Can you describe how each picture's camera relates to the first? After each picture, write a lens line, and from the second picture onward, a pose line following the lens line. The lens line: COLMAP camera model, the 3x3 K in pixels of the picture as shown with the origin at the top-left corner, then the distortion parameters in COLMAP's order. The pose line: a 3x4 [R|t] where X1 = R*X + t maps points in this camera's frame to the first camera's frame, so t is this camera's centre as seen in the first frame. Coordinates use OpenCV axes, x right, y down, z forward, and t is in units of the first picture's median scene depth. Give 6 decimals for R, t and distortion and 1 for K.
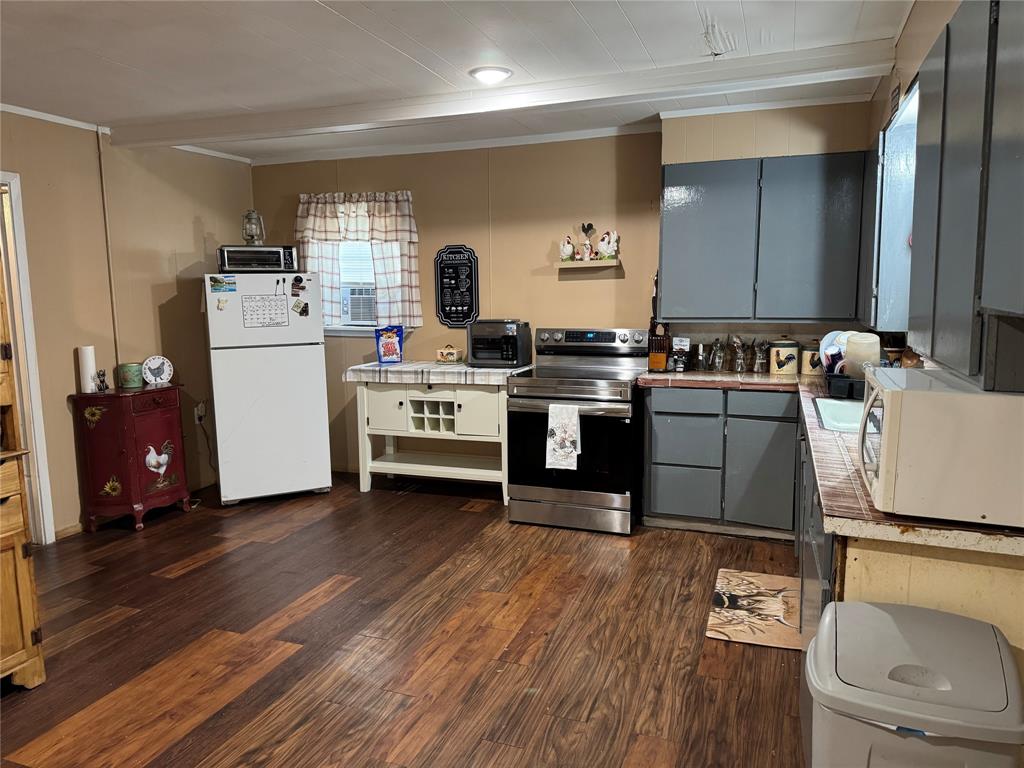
lens RADIAL K [[759.2, 0, 512.0], [0, 759.2, 384.0], [0, 0, 1]] dist [0.128087, -0.000973]
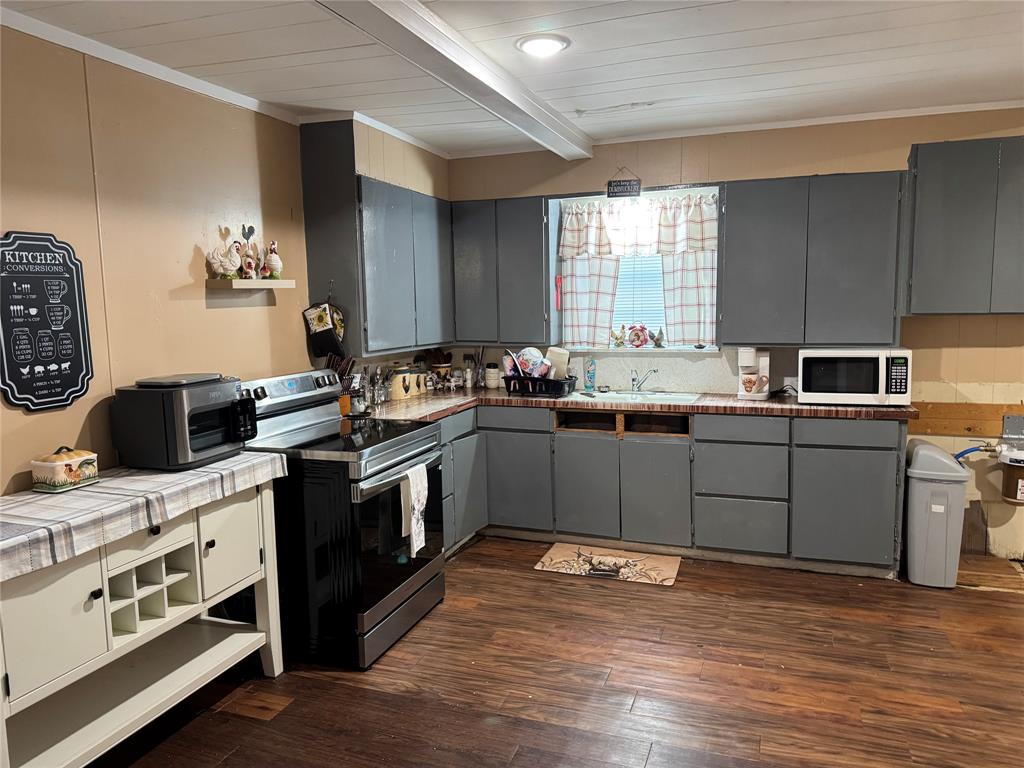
lens RADIAL K [[727.8, 0, 512.0], [0, 727.8, 384.0], [0, 0, 1]] dist [0.070949, -0.123903]
pose [[-0.041468, -0.100482, 0.994074, -0.580994], [0.143756, 0.983978, 0.105459, -0.105515], [-0.988744, 0.147277, -0.026359, 0.803488]]
